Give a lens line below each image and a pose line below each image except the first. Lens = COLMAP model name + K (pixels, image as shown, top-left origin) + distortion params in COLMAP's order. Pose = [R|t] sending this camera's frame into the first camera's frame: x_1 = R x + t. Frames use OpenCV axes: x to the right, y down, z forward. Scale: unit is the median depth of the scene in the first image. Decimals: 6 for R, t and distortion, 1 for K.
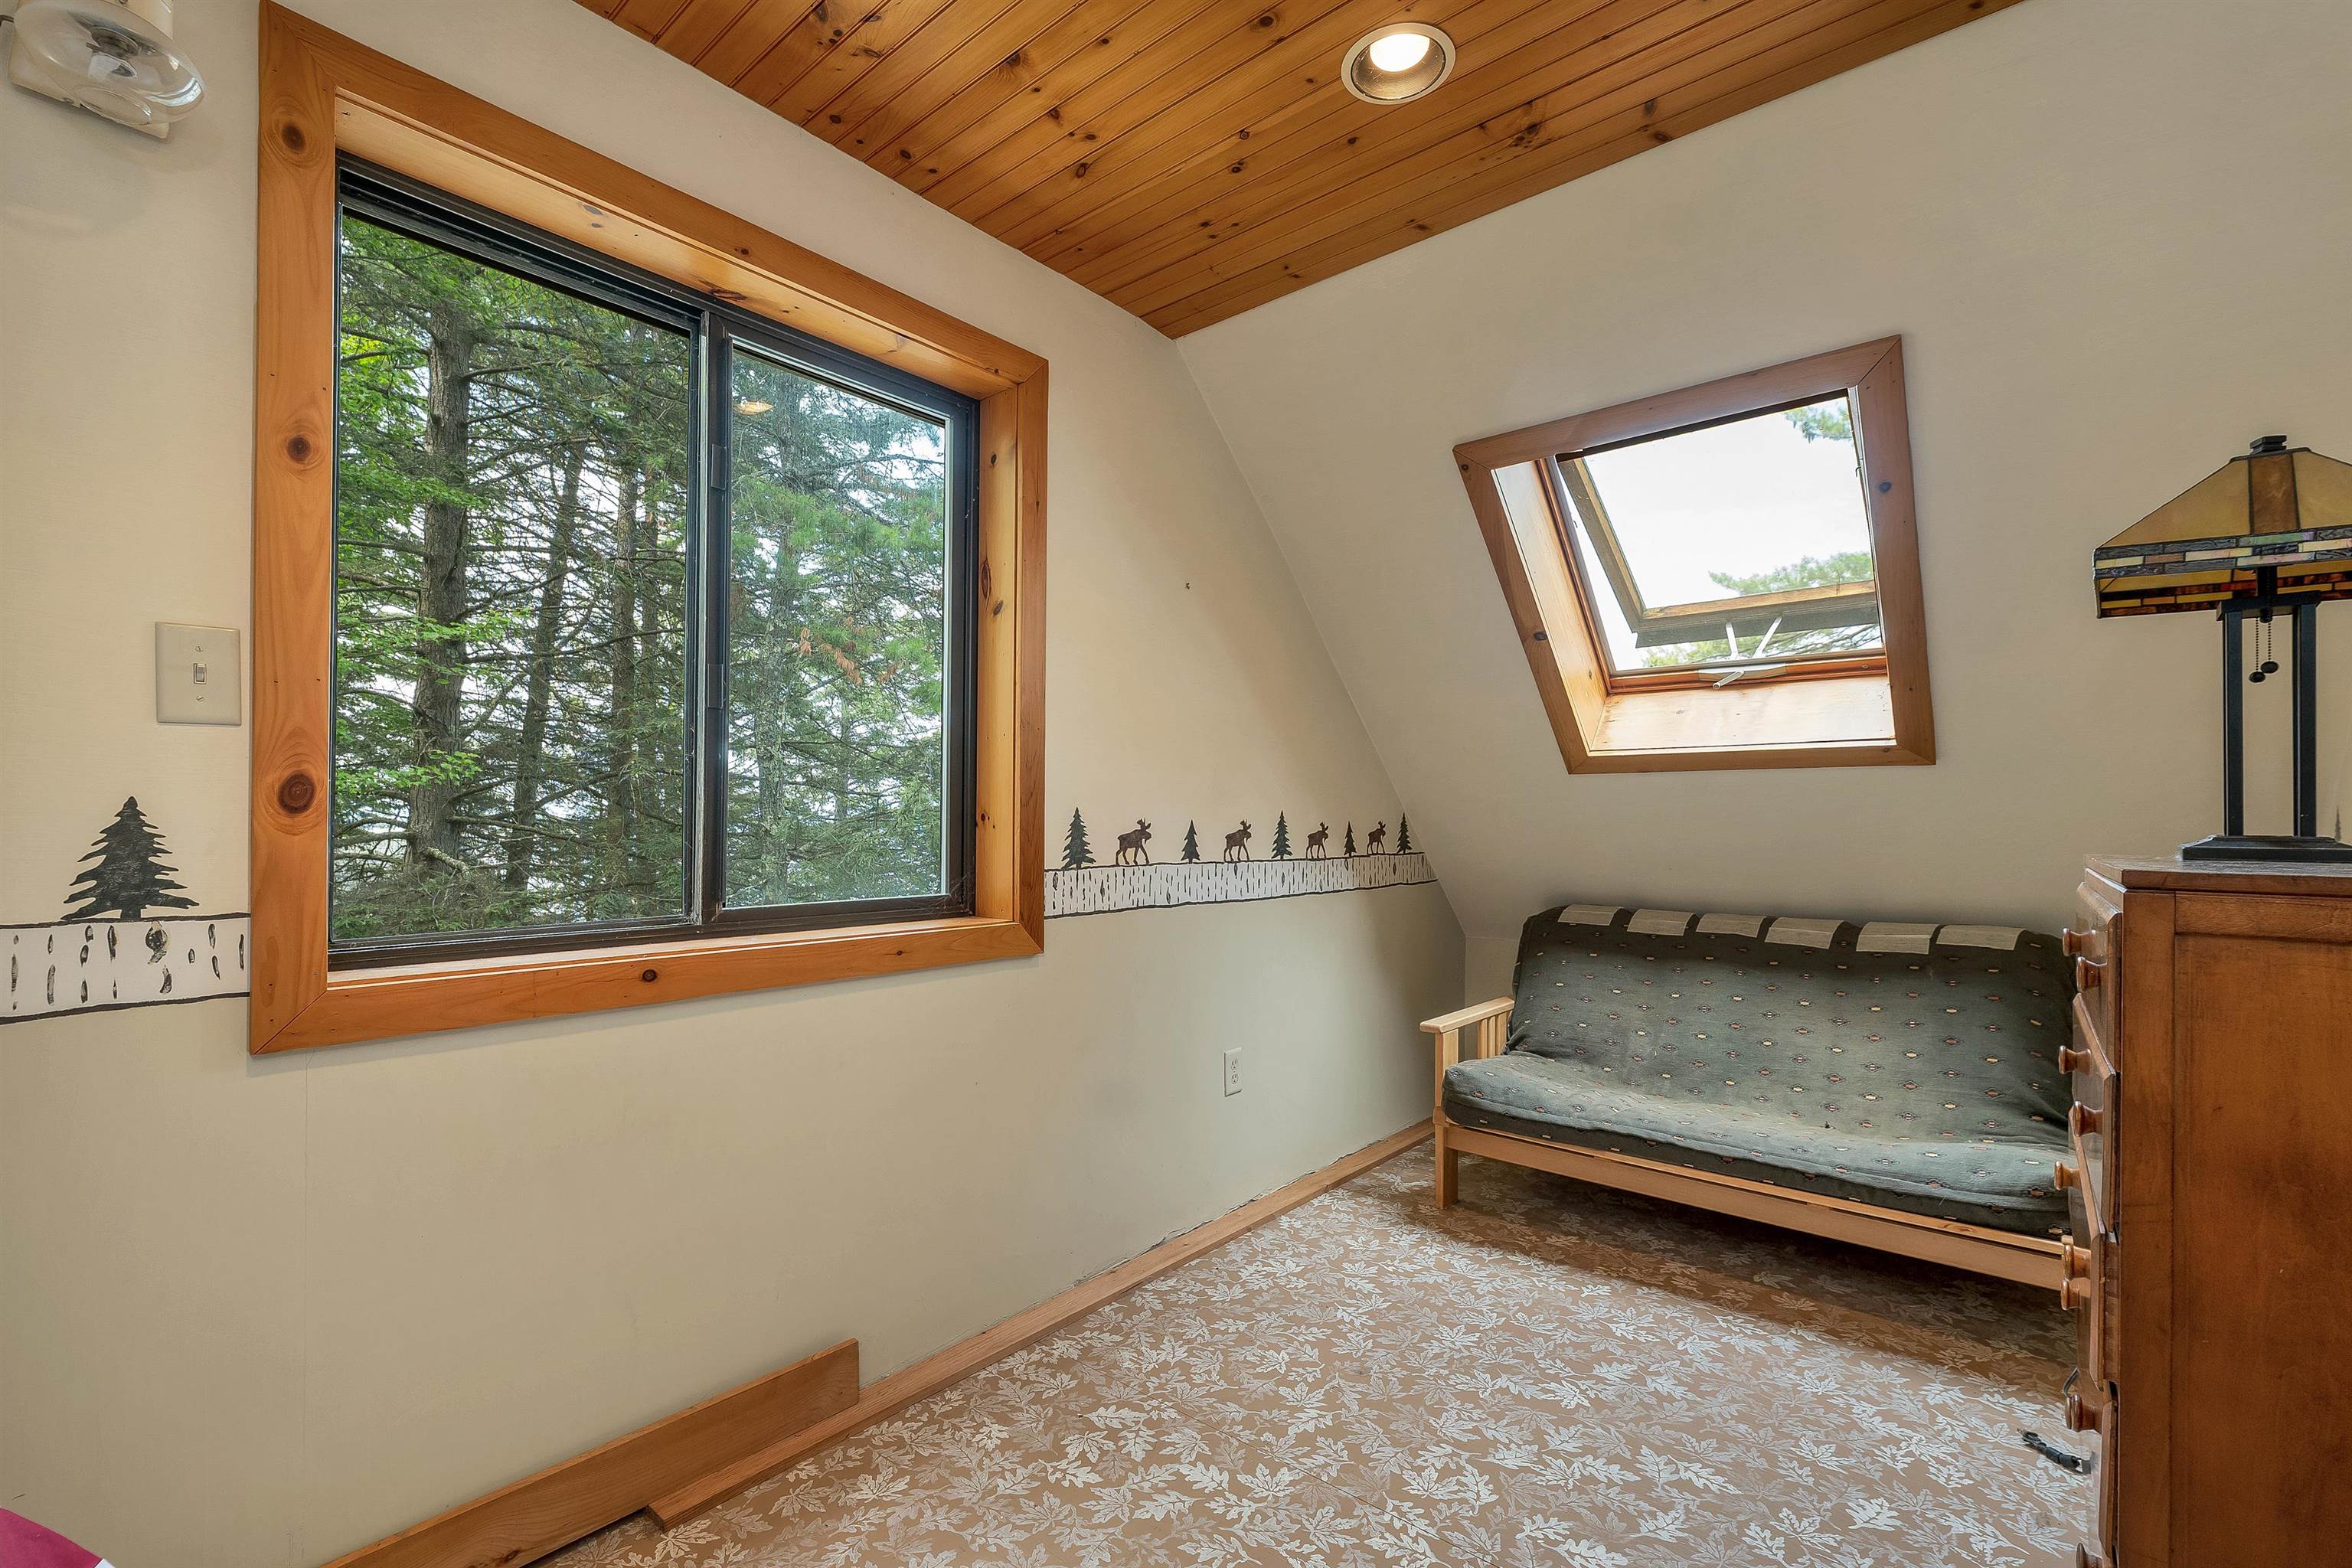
lens RADIAL K [[1021.5, 0, 1165.7], [0, 1021.5, 788.9], [0, 0, 1]] dist [-0.002223, -0.000410]
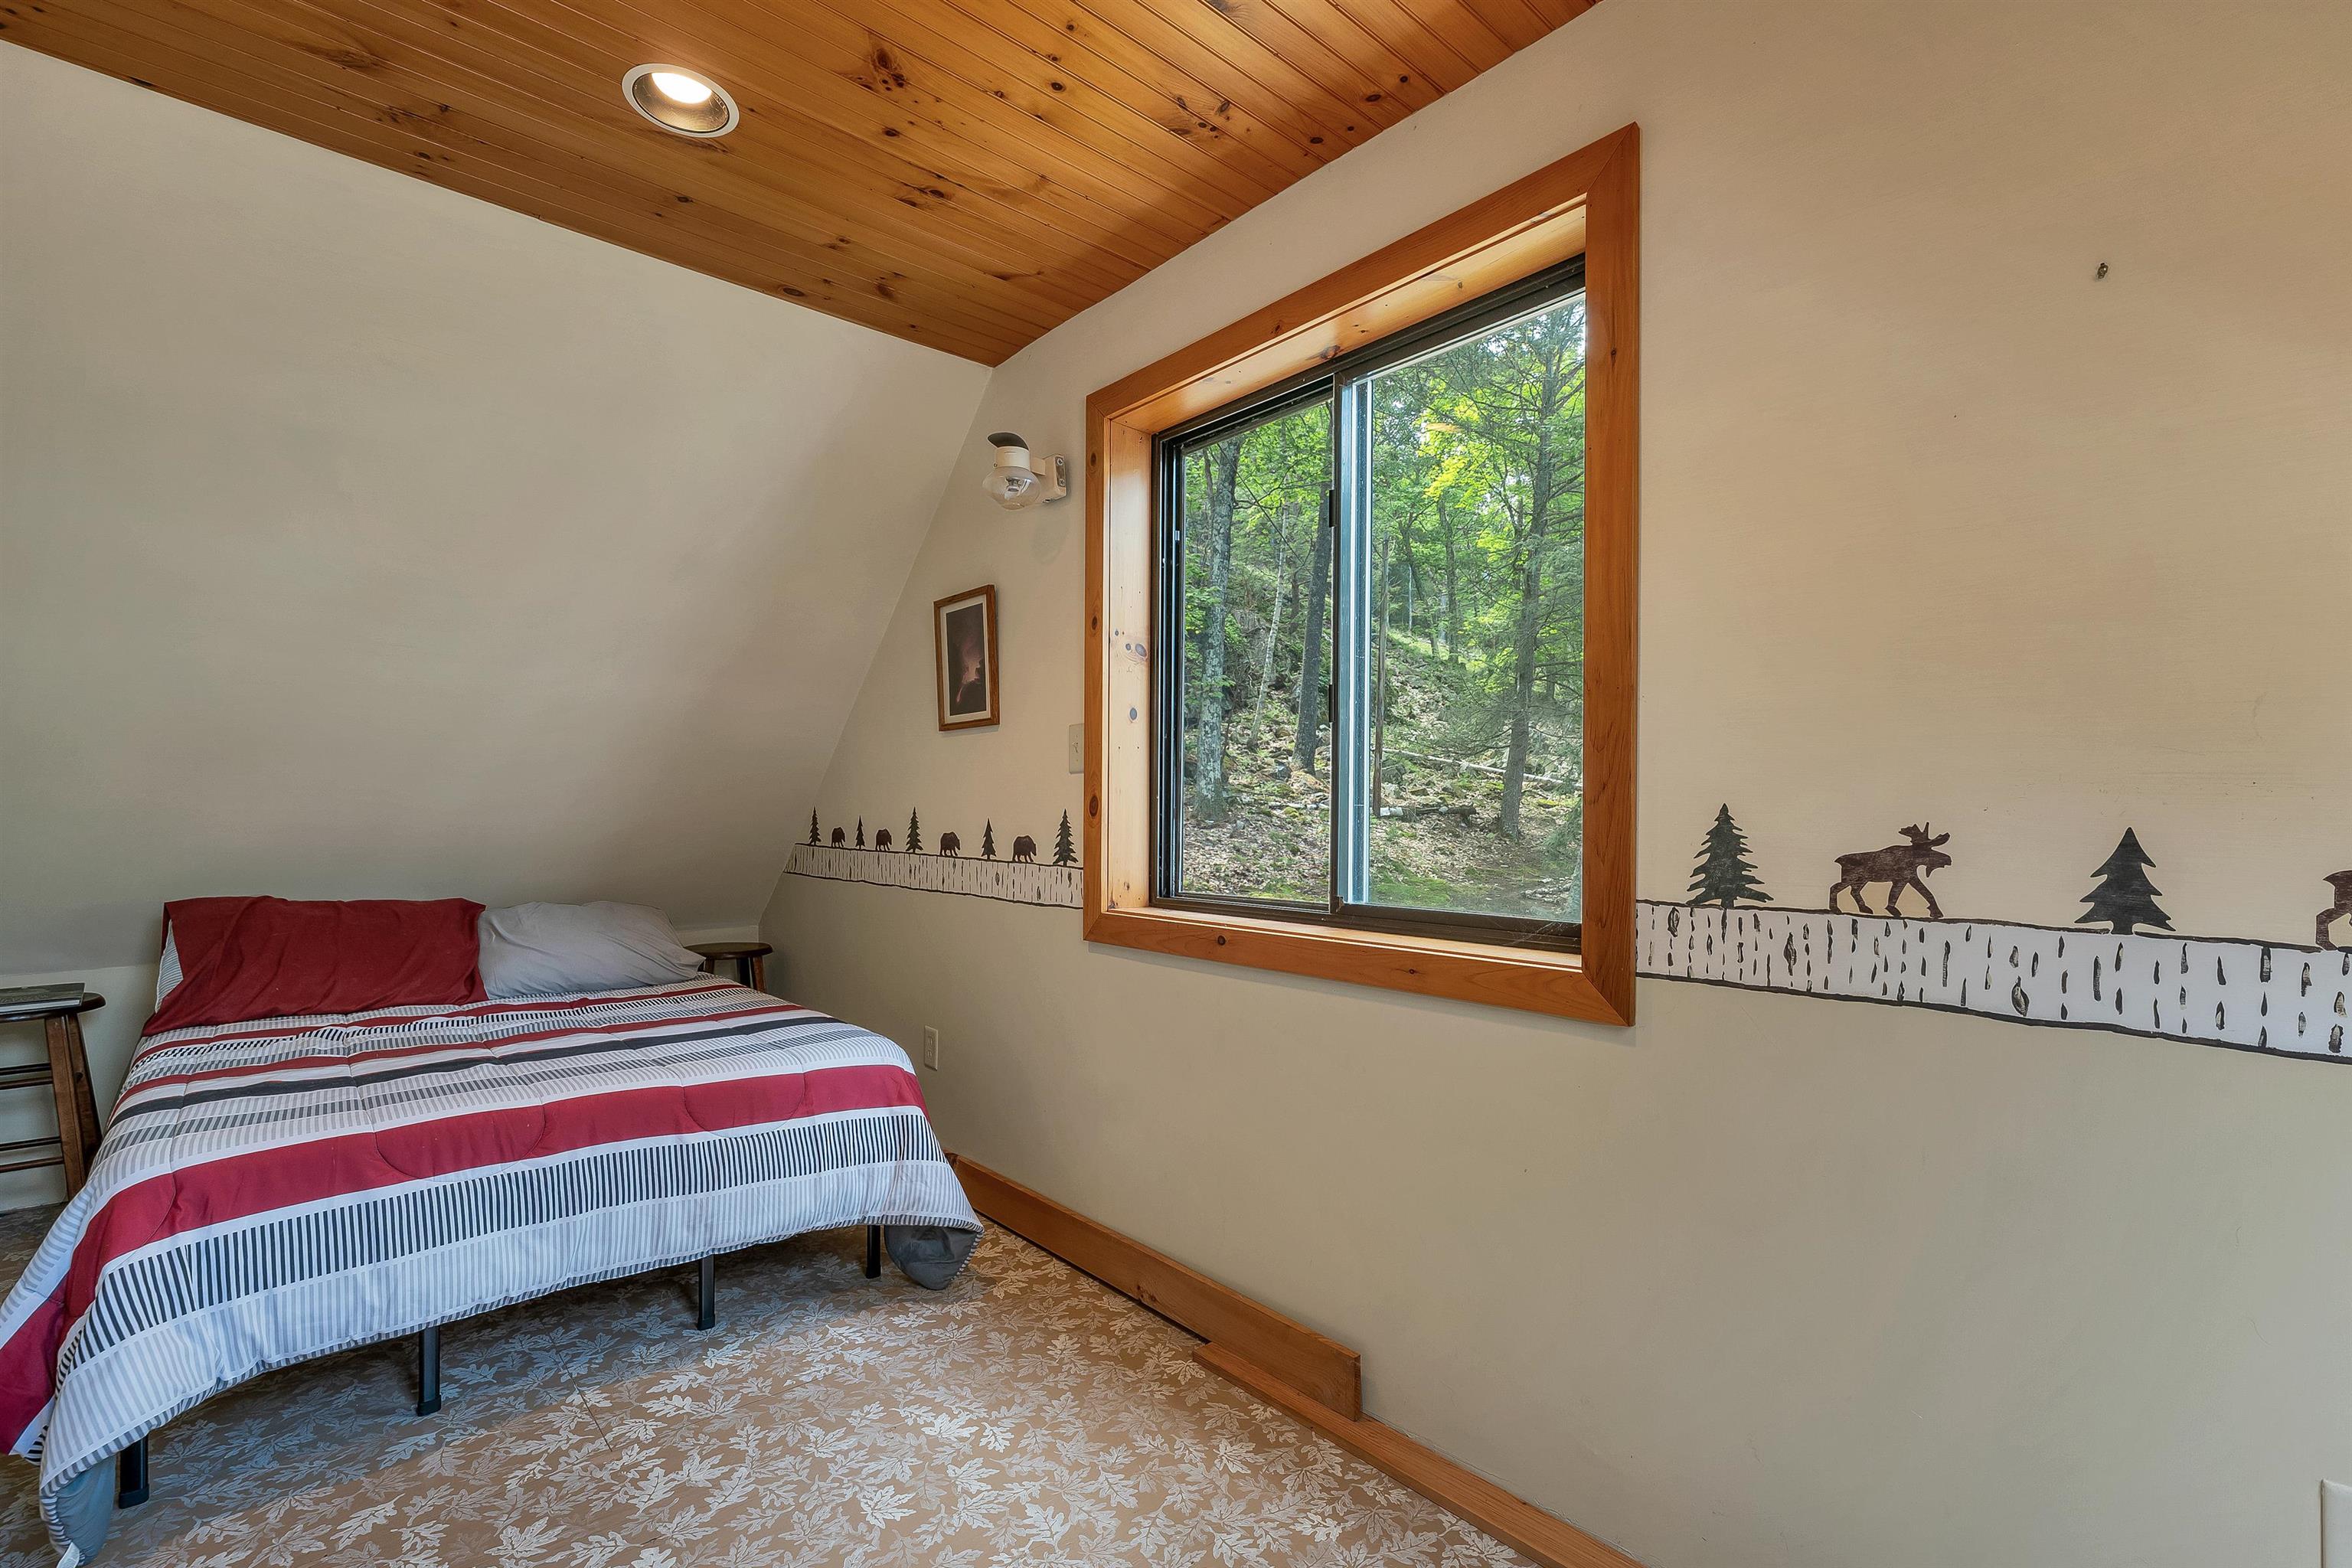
lens RADIAL K [[1025.0, 0, 1184.3], [0, 1025.0, 804.3], [0, 0, 1]] dist [-0.001814, -0.000286]
pose [[-0.129301, -0.020248, -0.991399, 0.558026], [0.019677, 0.999542, -0.022981, 0.026359], [0.991410, -0.022479, -0.128843, 0.781171]]
